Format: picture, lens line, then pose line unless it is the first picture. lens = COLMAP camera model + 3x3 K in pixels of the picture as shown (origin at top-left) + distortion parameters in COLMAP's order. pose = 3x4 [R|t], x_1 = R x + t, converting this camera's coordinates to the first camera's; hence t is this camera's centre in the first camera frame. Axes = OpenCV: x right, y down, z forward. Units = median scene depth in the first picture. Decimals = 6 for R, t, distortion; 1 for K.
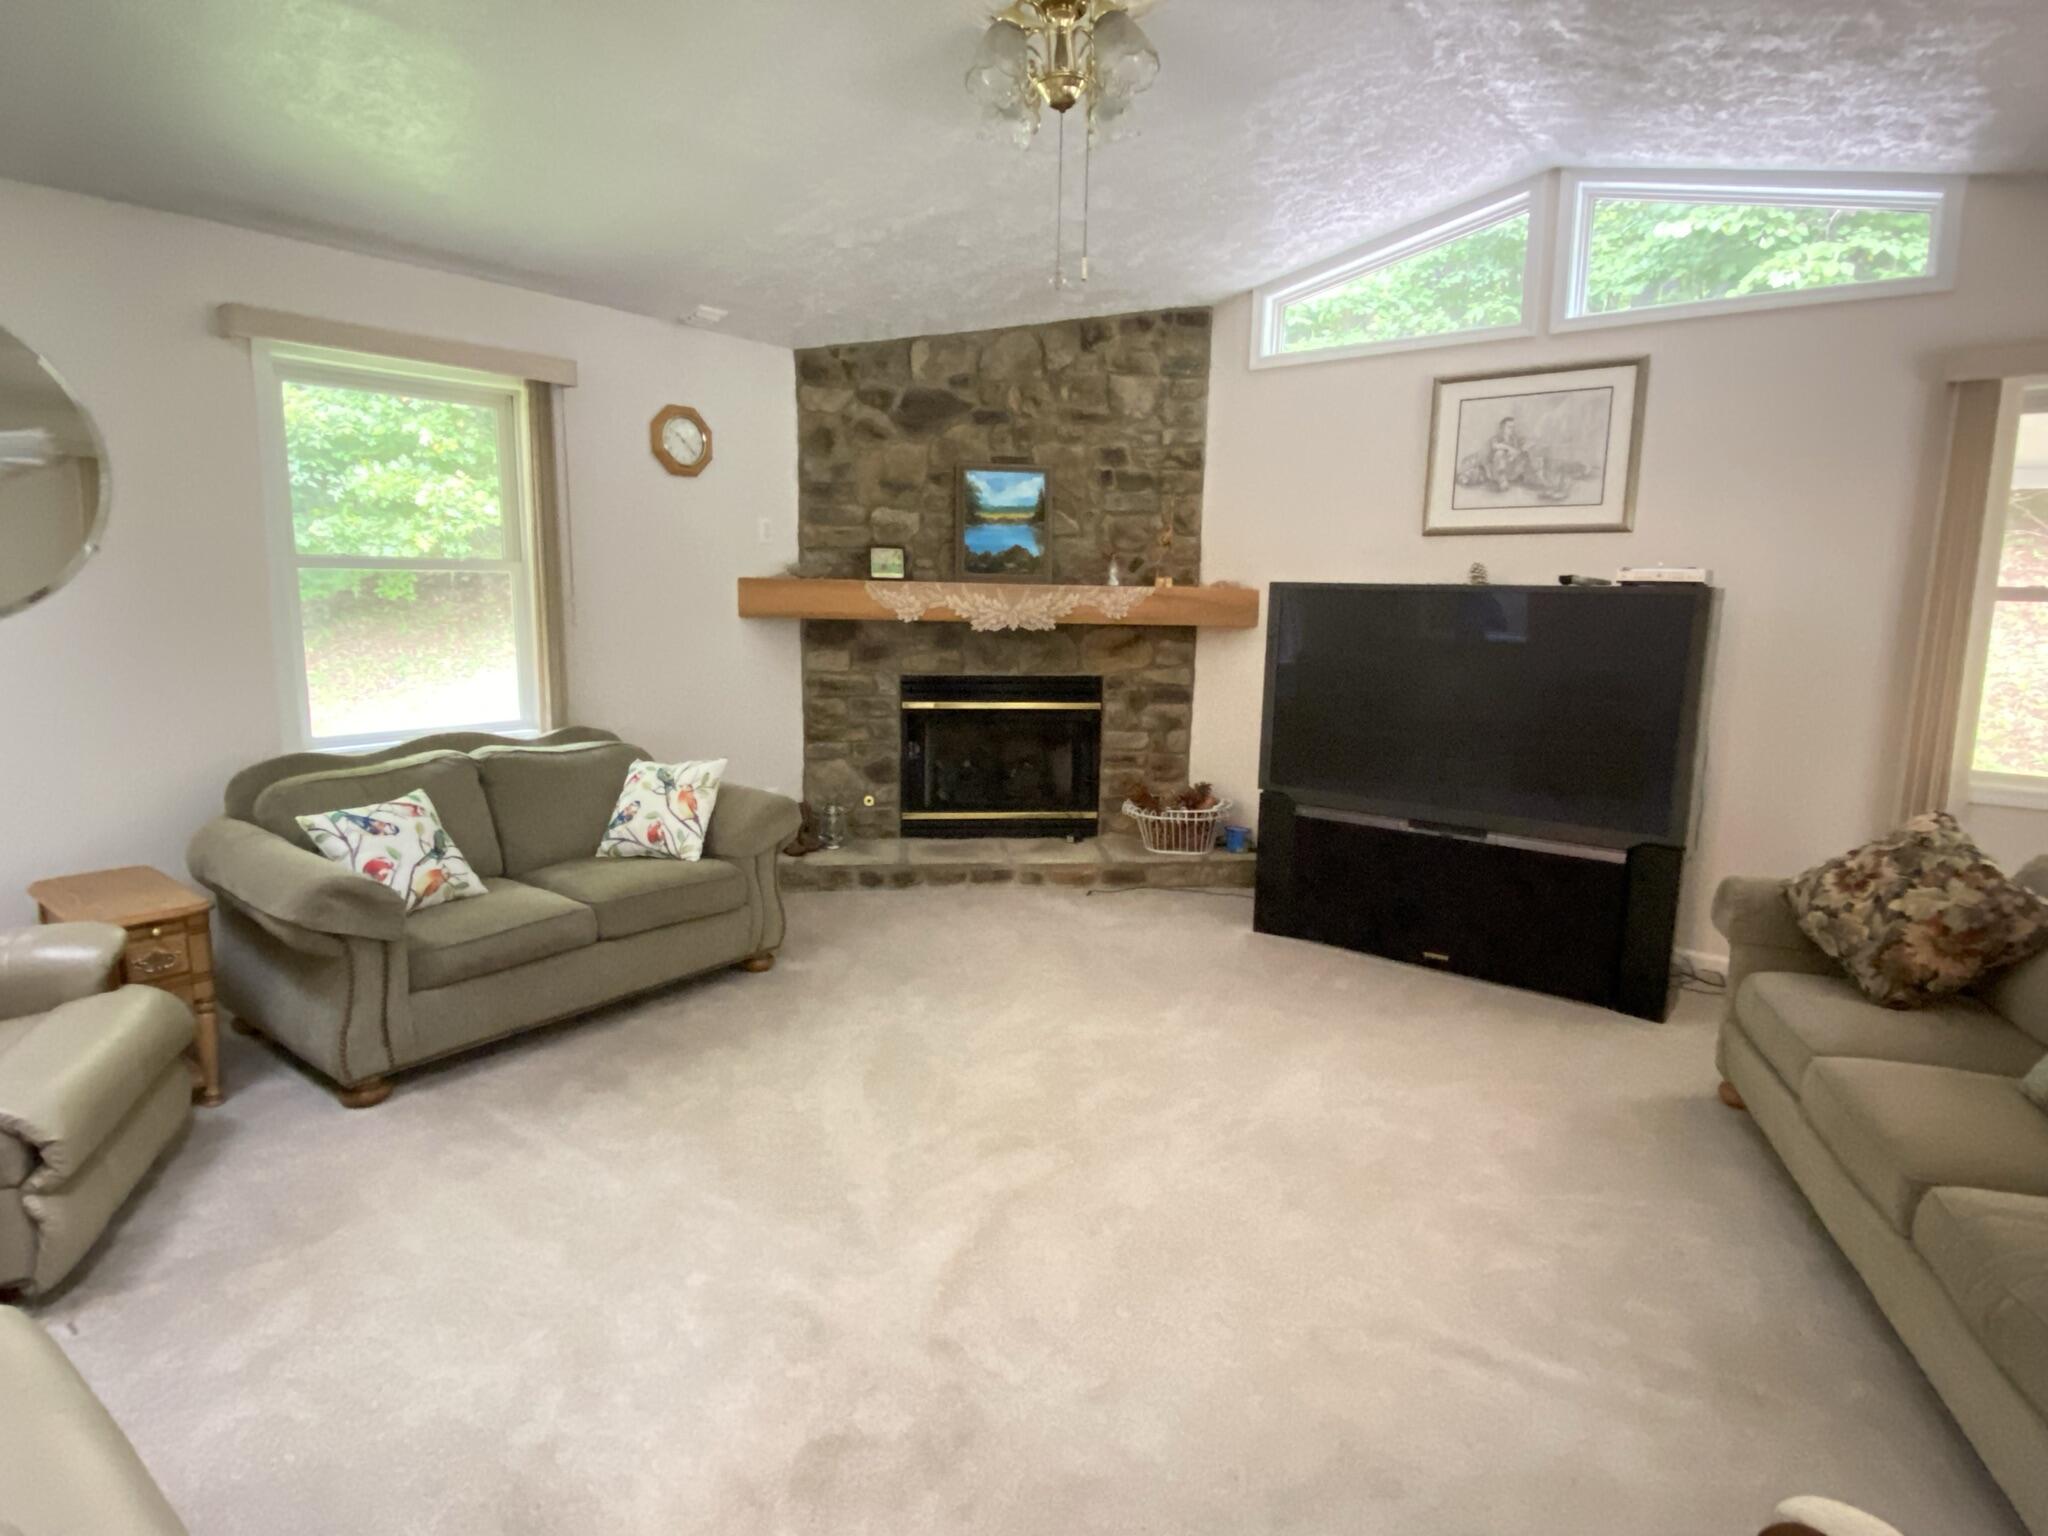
lens RADIAL K [[1111.7, 0, 1024.0], [0, 1111.7, 768.0], [0, 0, 1]] dist [0.105555, -0.117471]
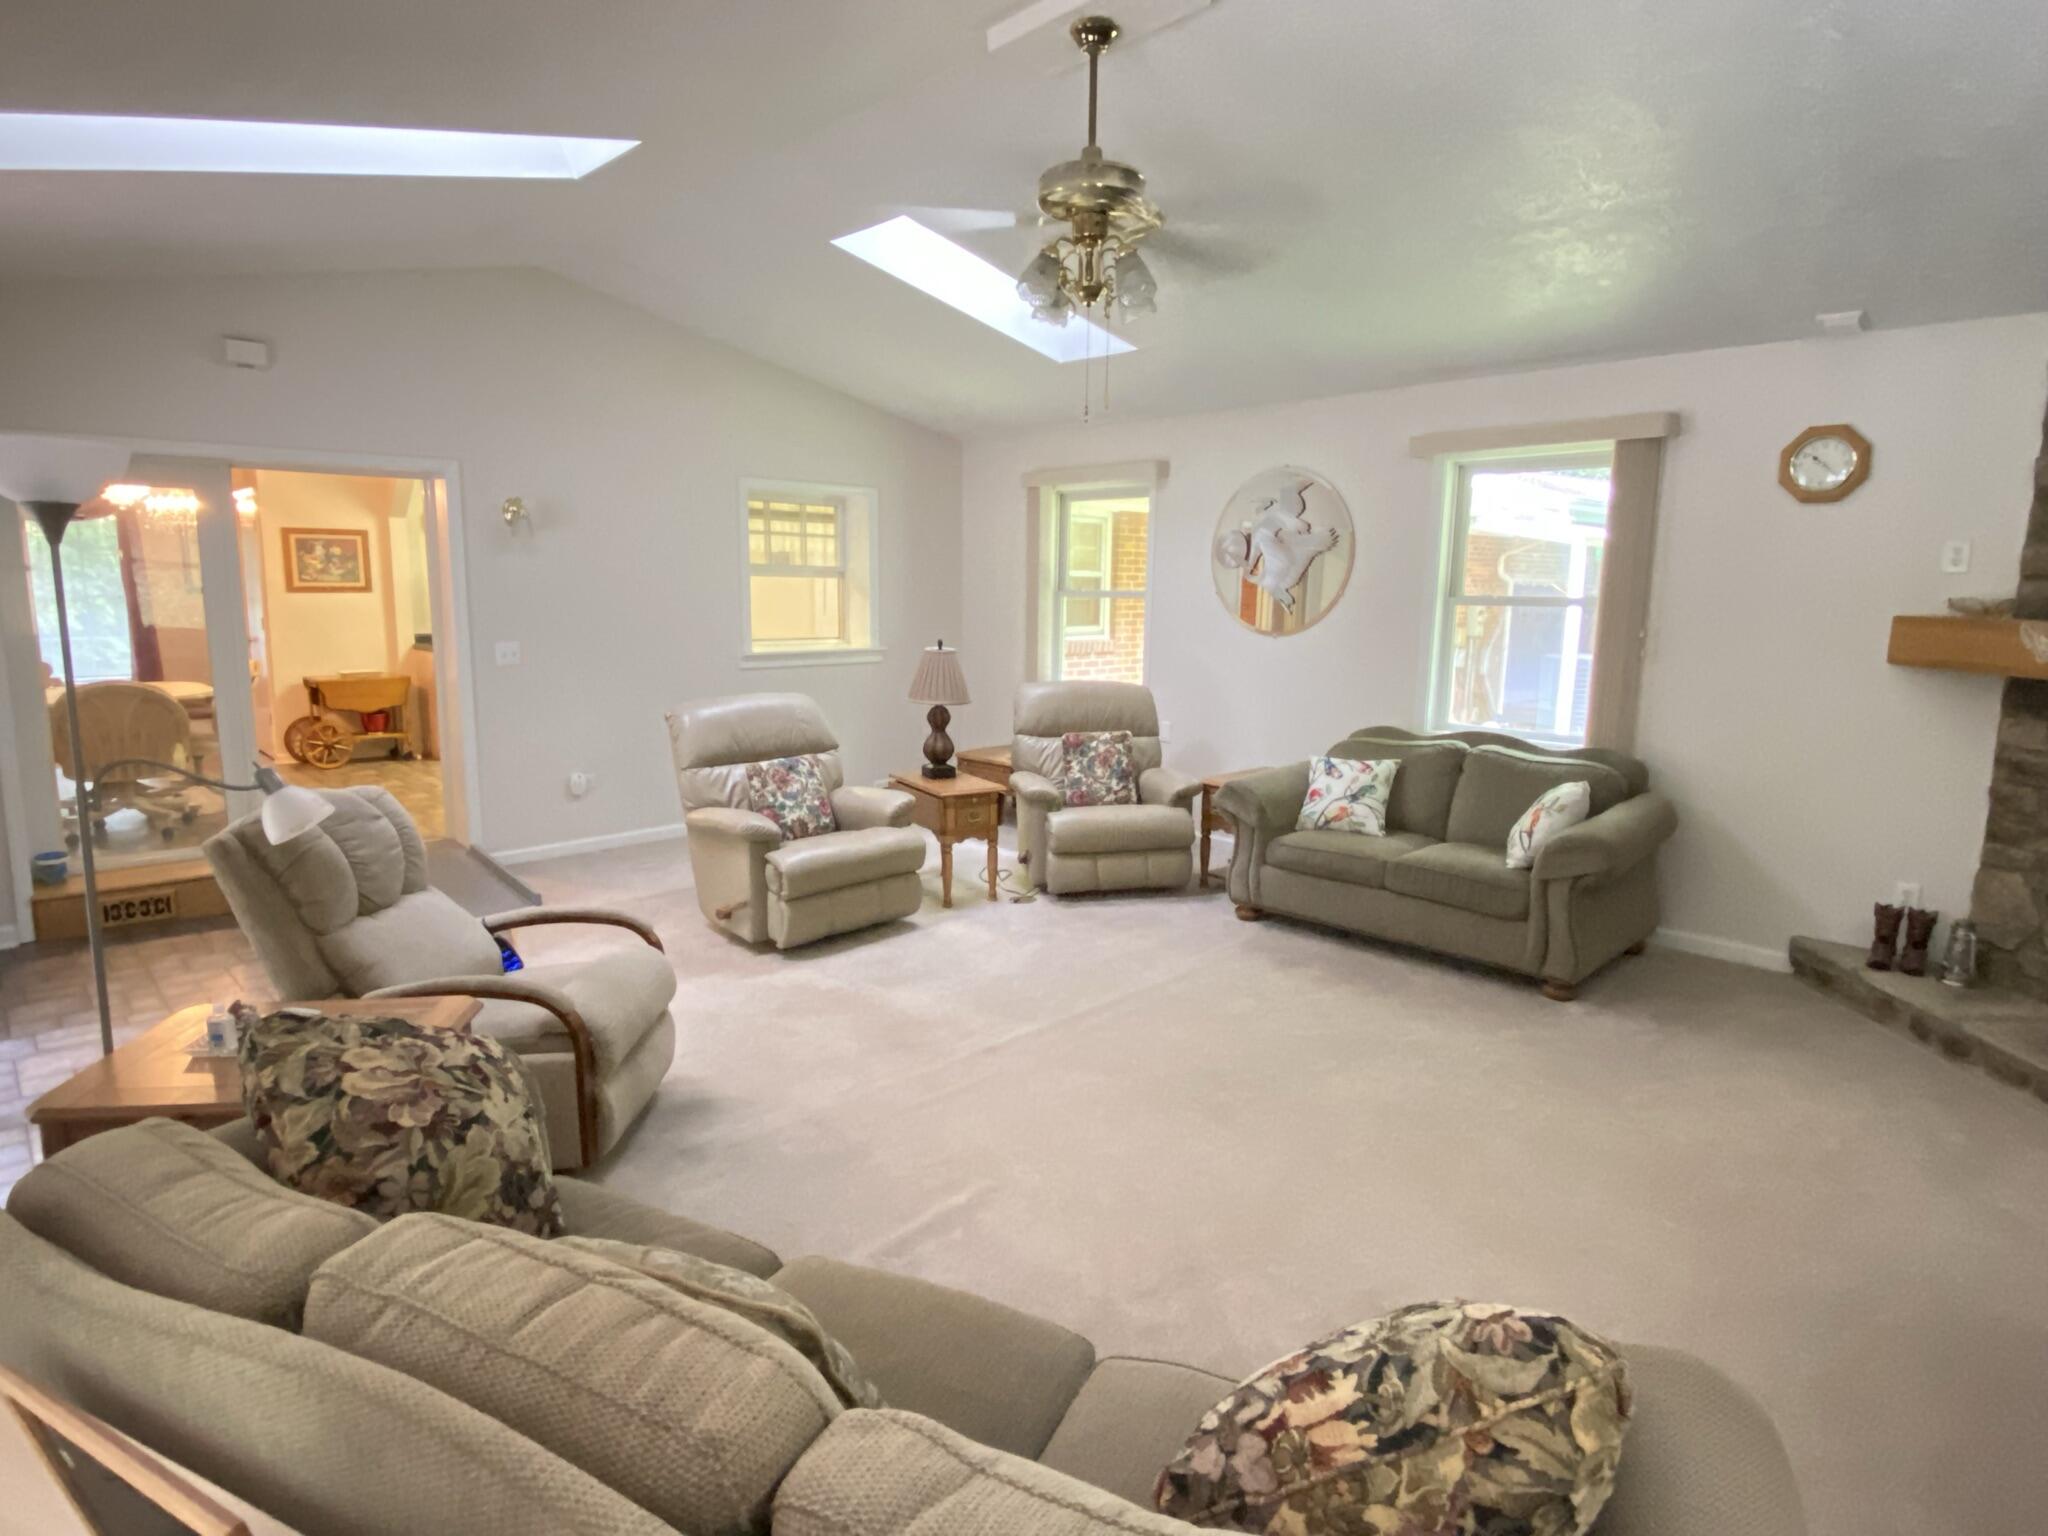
lens RADIAL K [[1122.5, 0, 1022.1], [0, 1122.5, 764.8], [0, 0, 1]] dist [0.063189, -0.063913]
pose [[-0.123071, 0.144111, -0.981879, 0.627020], [-0.175199, 0.970705, 0.164431, -0.085188], [0.976811, 0.192261, -0.094218, 0.457909]]
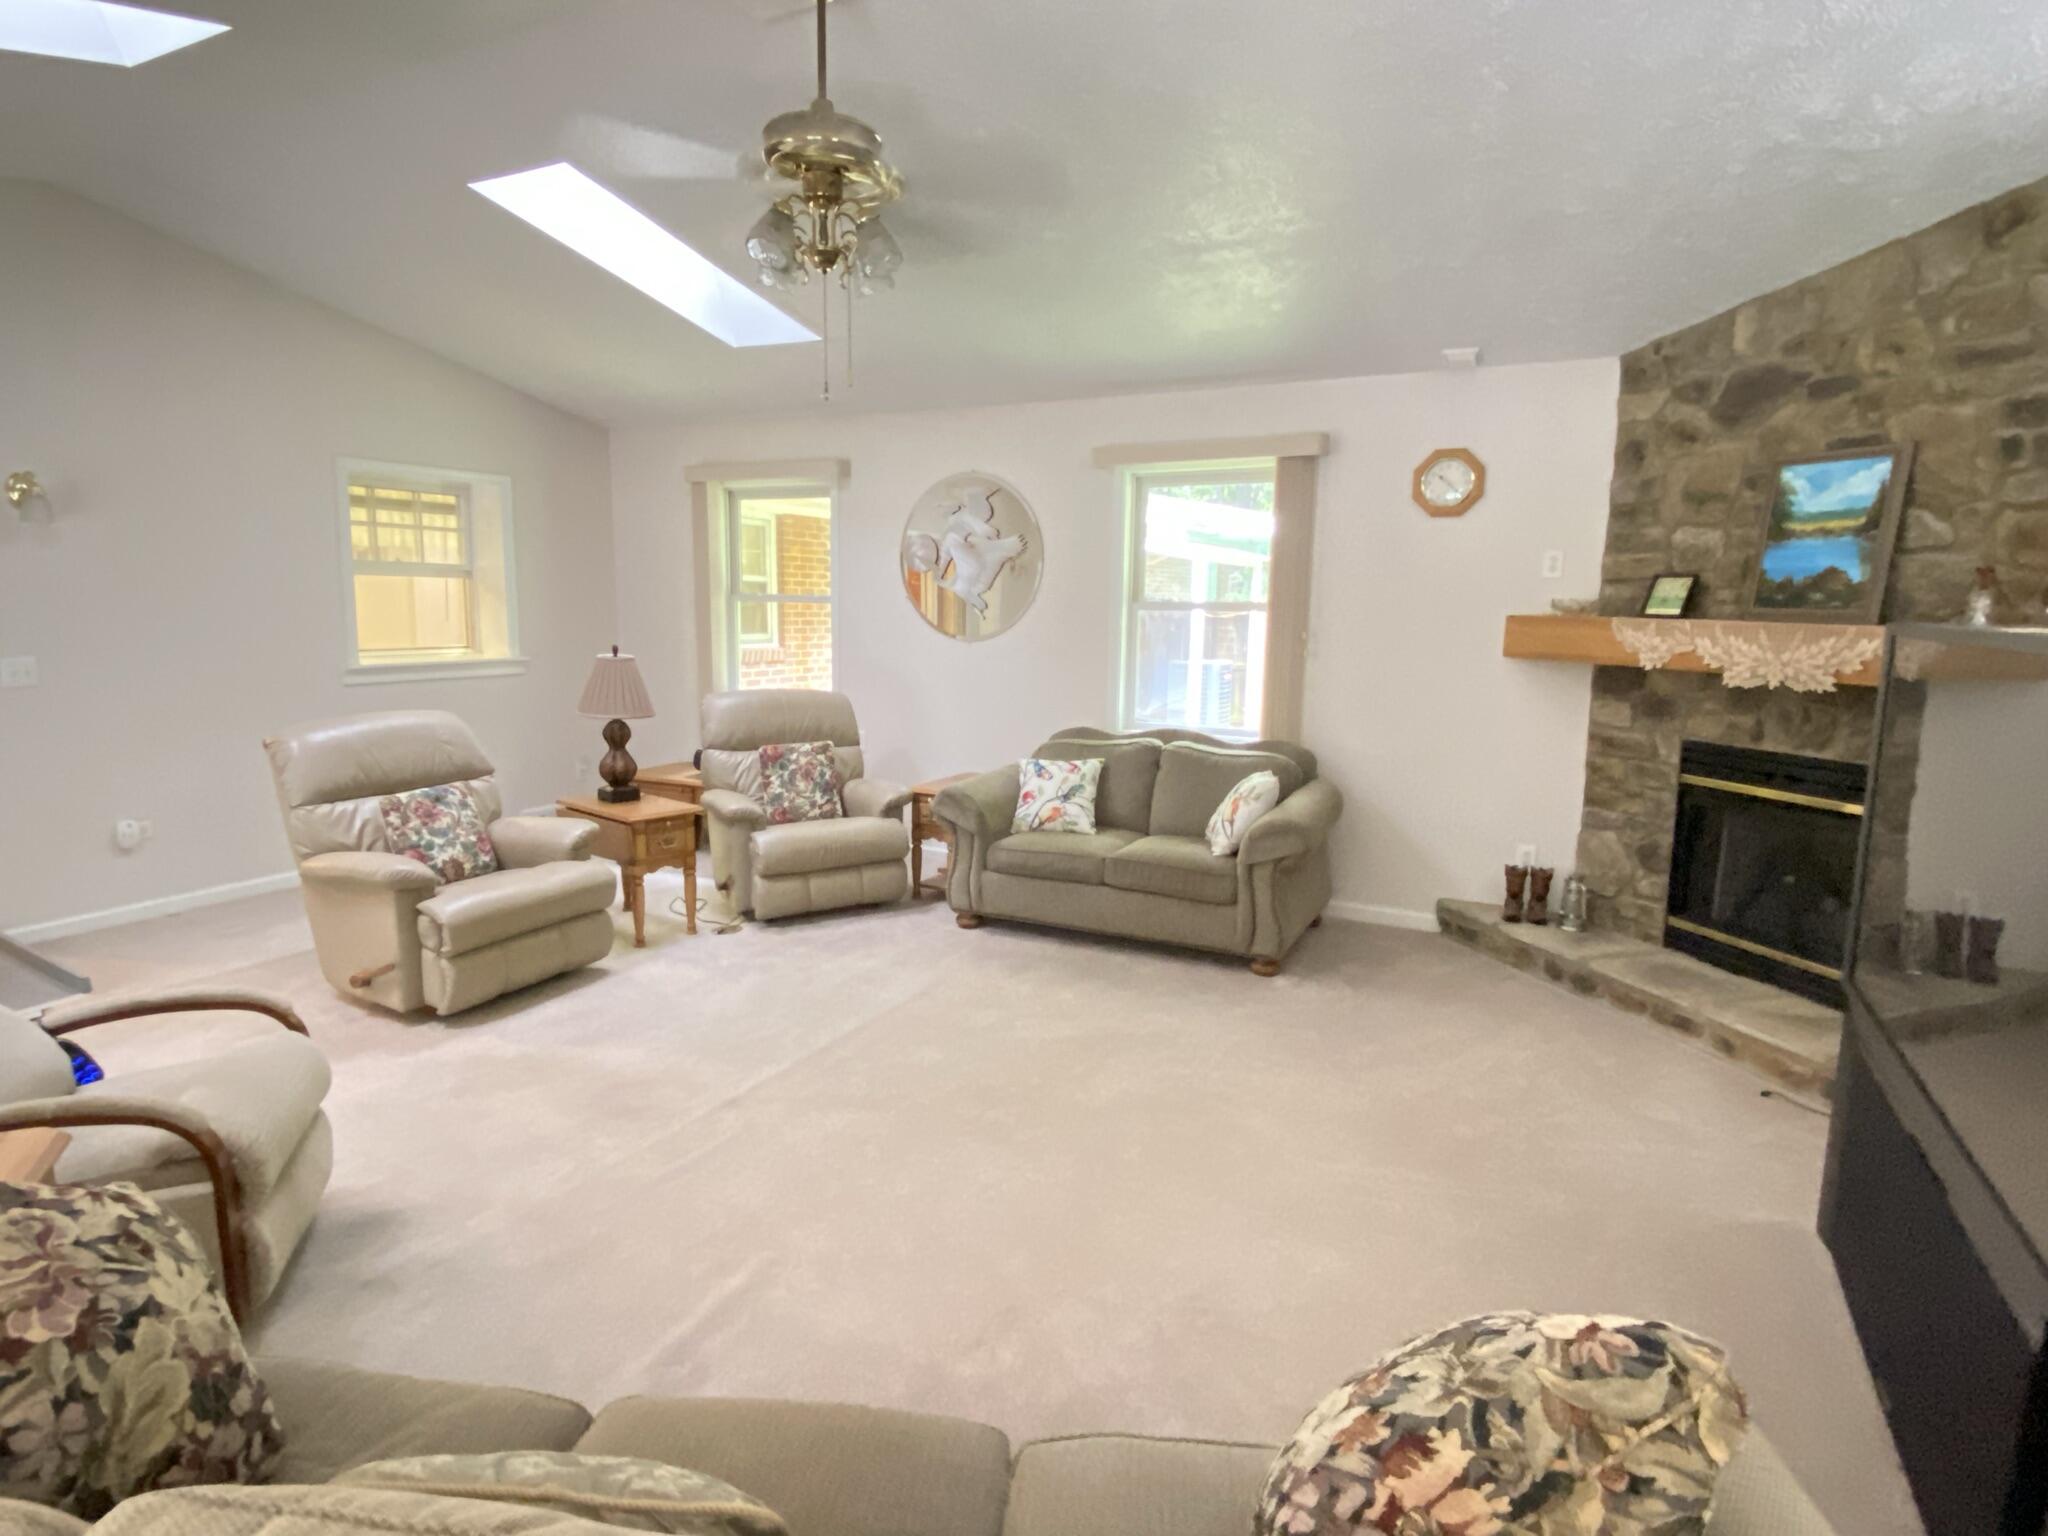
lens RADIAL K [[1128.7, 0, 1020.0], [0, 1128.7, 766.4], [0, 0, 1]] dist [0.025795, -0.023778]
pose [[0.200415, 0.132248, -0.970744, 0.582103], [-0.171668, 0.980258, 0.098103, -0.064956], [0.964554, 0.146984, 0.219161, 0.396191]]
